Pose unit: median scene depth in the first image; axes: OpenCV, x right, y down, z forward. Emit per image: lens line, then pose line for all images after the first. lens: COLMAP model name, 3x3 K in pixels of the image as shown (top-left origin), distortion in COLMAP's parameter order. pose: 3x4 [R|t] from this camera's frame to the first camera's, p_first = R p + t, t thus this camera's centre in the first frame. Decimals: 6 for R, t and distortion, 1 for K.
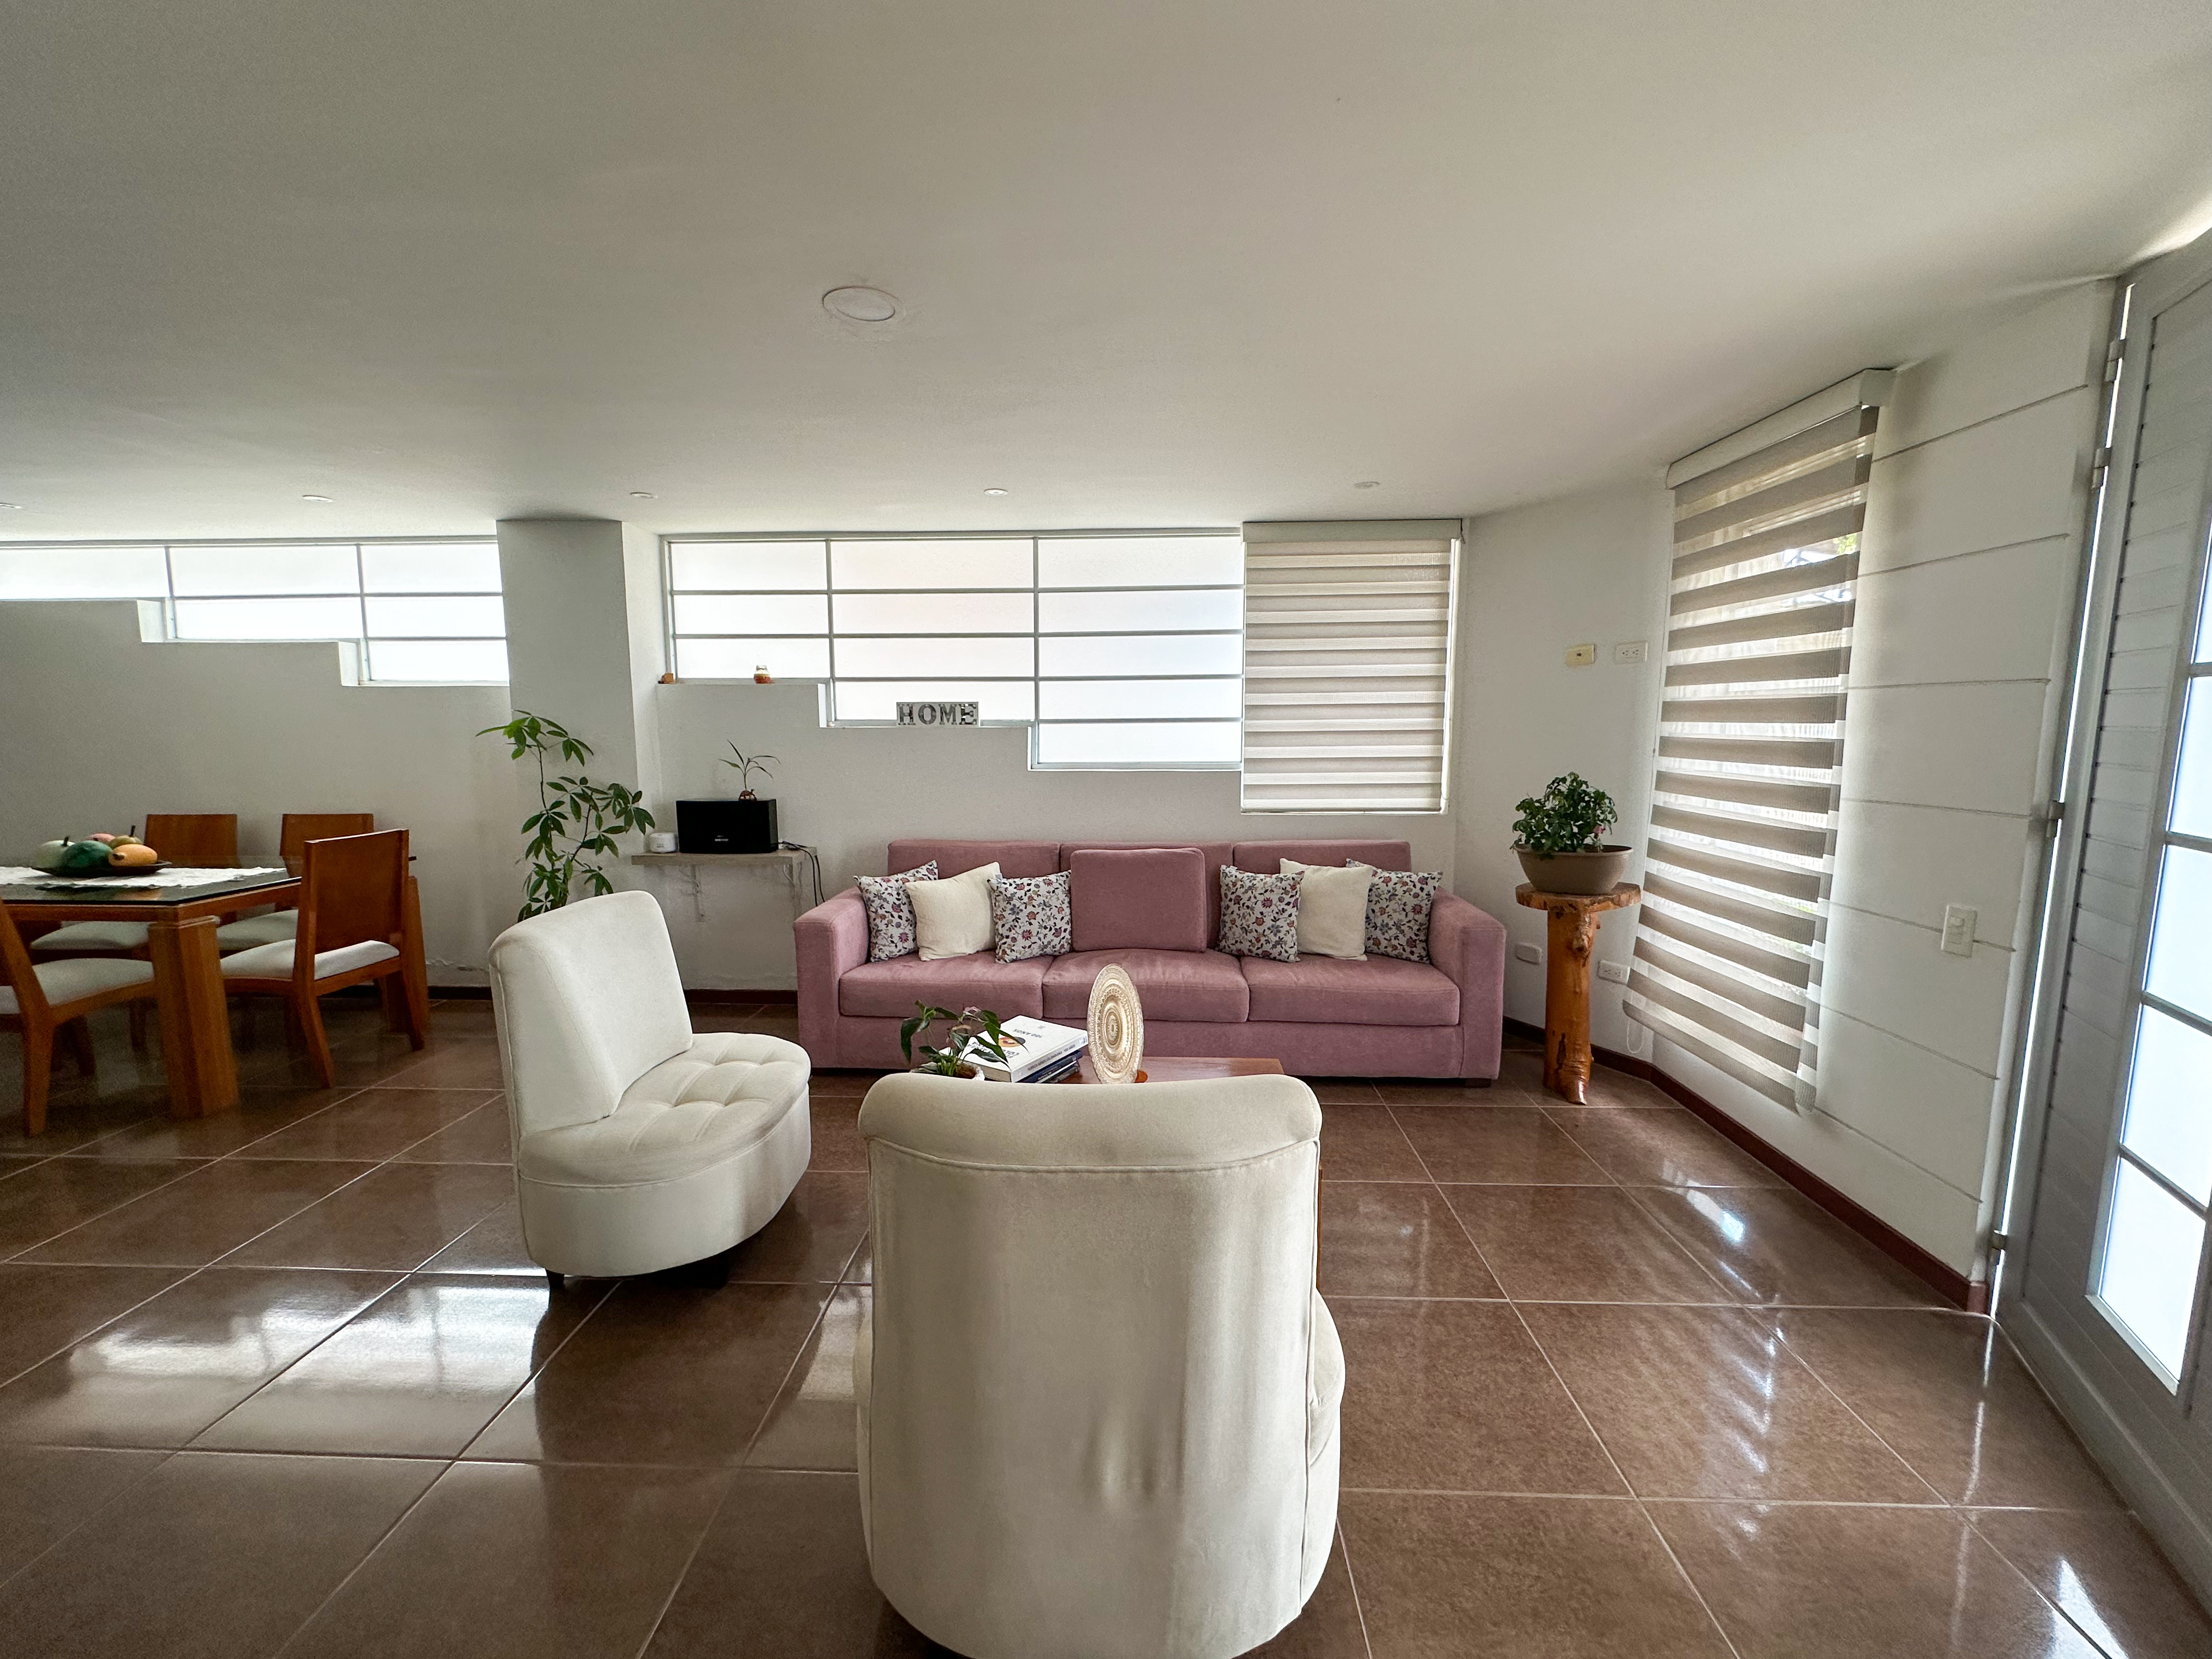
lens RADIAL K [[885.1, 0, 1099.7], [0, 885.1, 828.5], [0, 0, 1]] dist [0.000768, -0.000109]
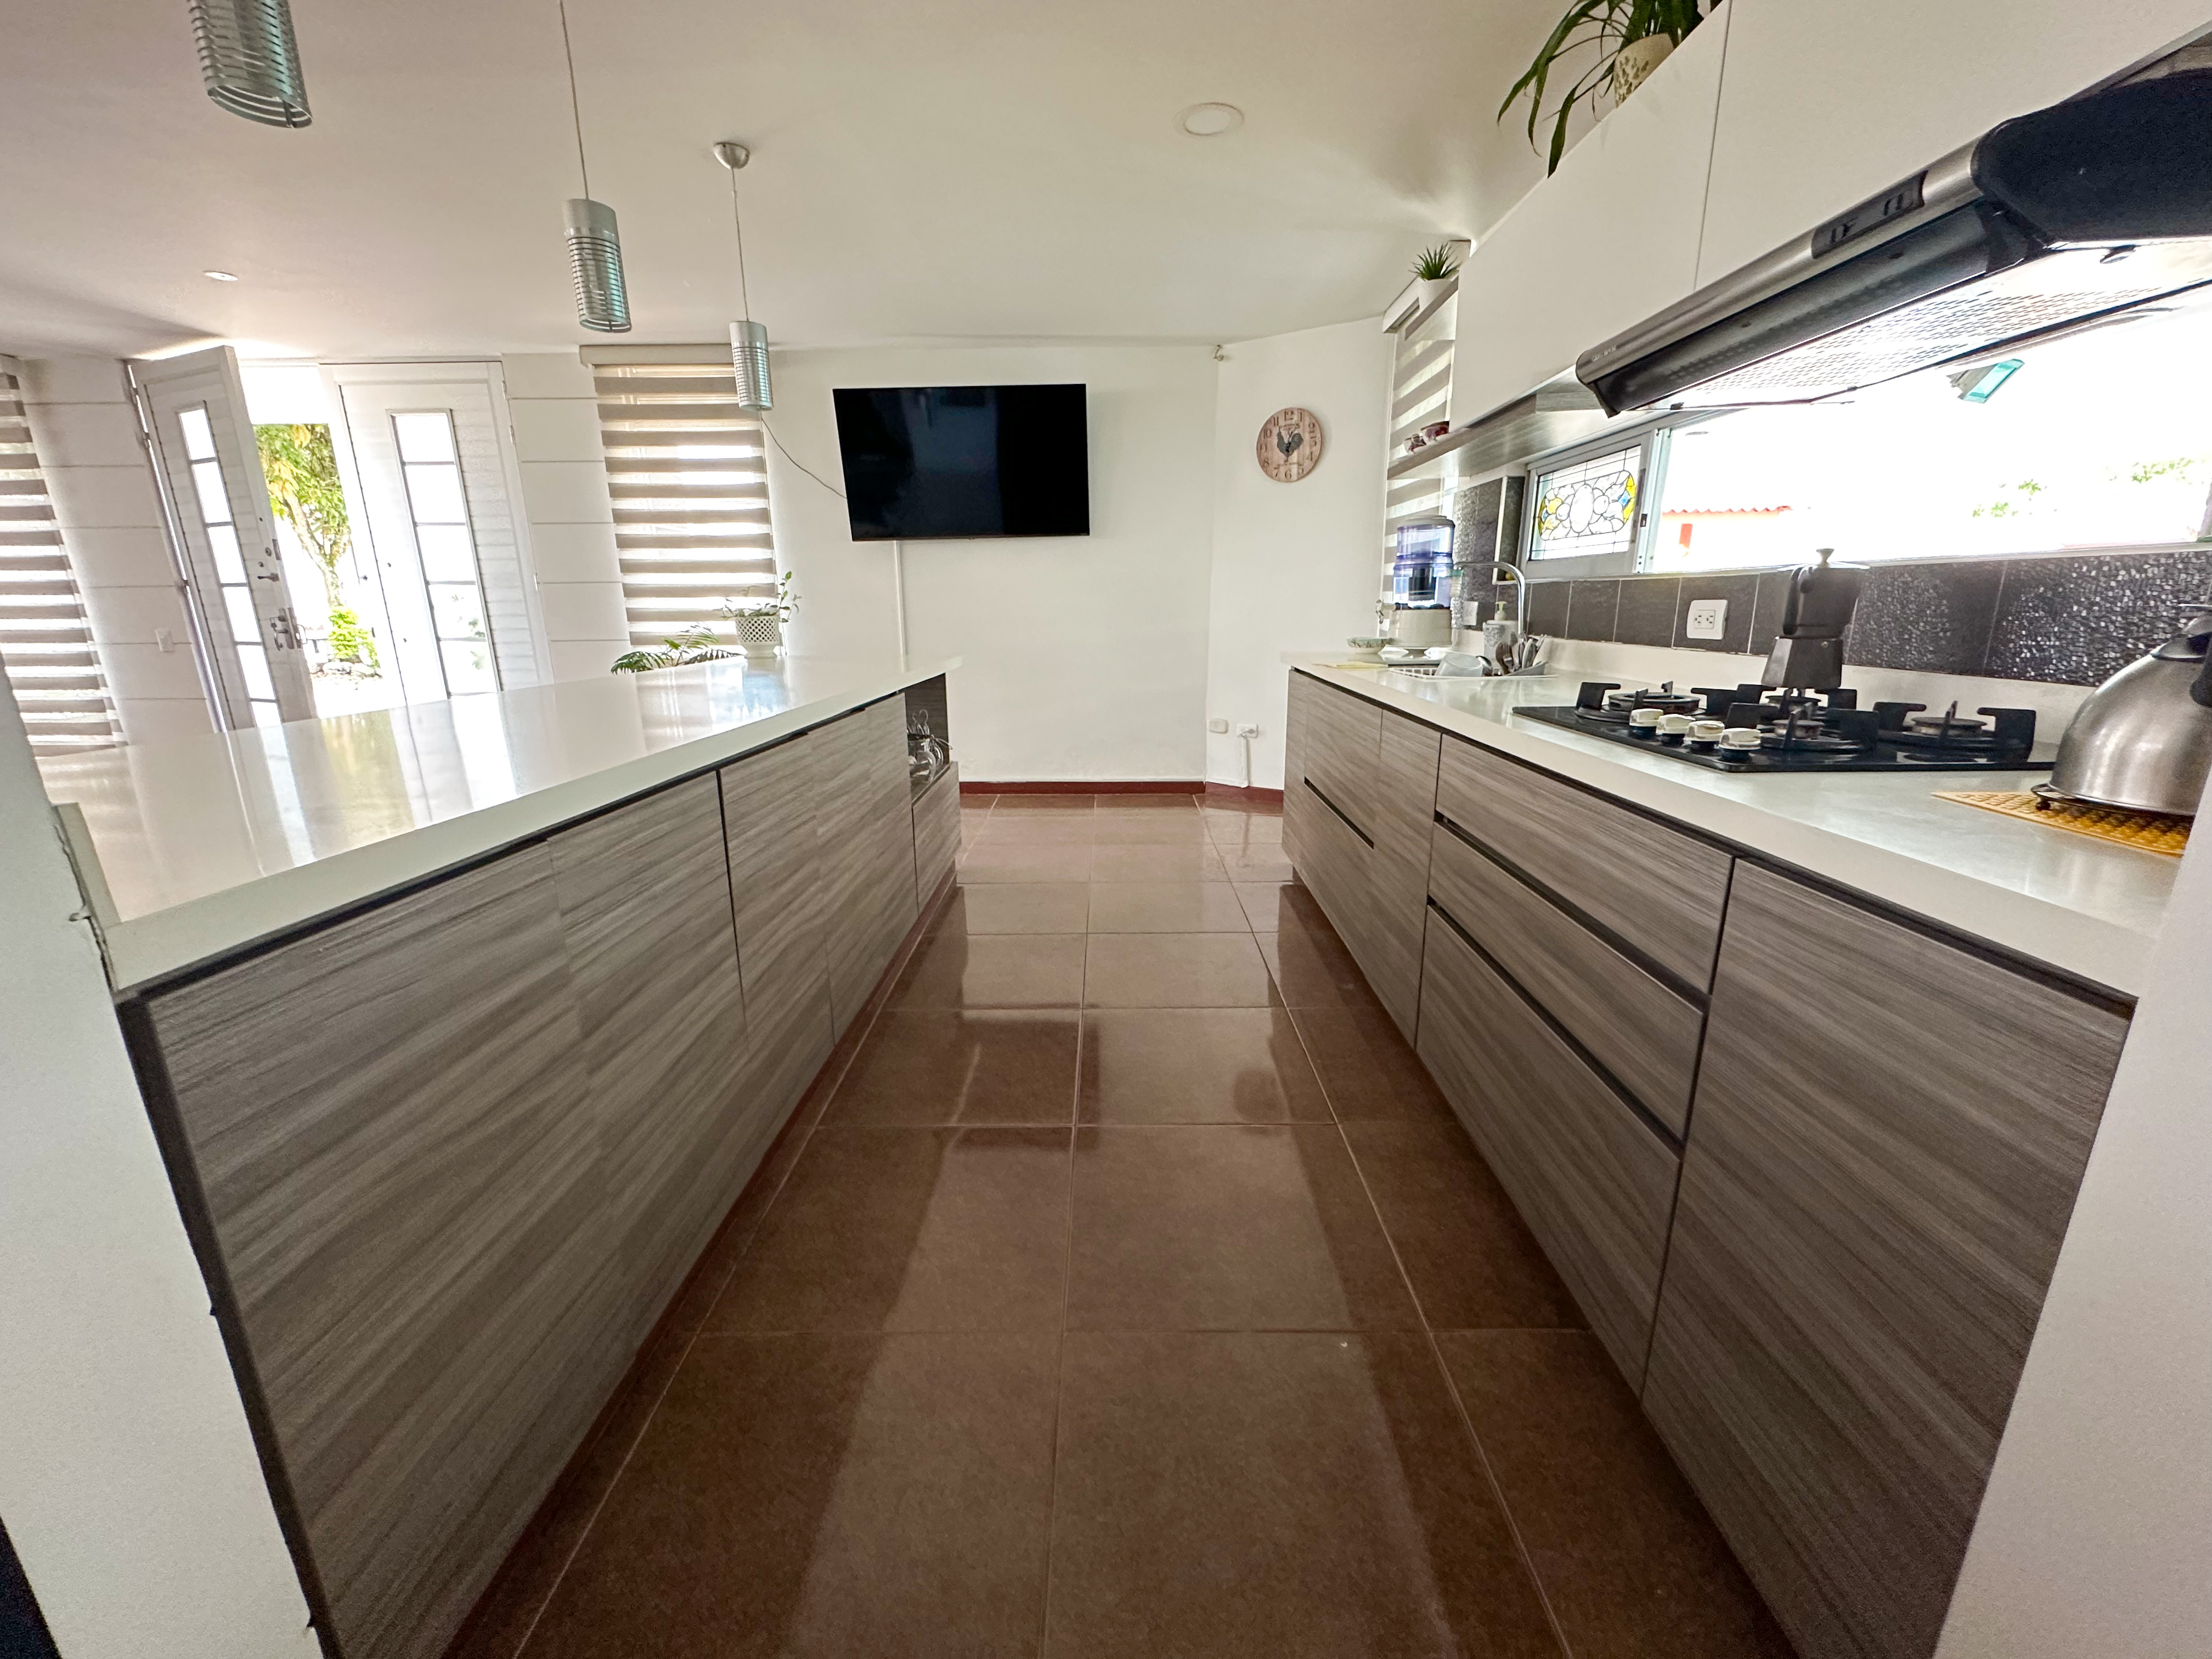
lens RADIAL K [[885.1, 0, 1105.7], [0, 885.1, 829.2], [0, 0, 1]] dist [0.000768, -0.000109]
pose [[-0.032146, -0.257306, 0.965795, -1.305787], [0.125752, 0.957575, 0.259301, 0.267404], [-0.991541, 0.129786, 0.001574, -1.220693]]
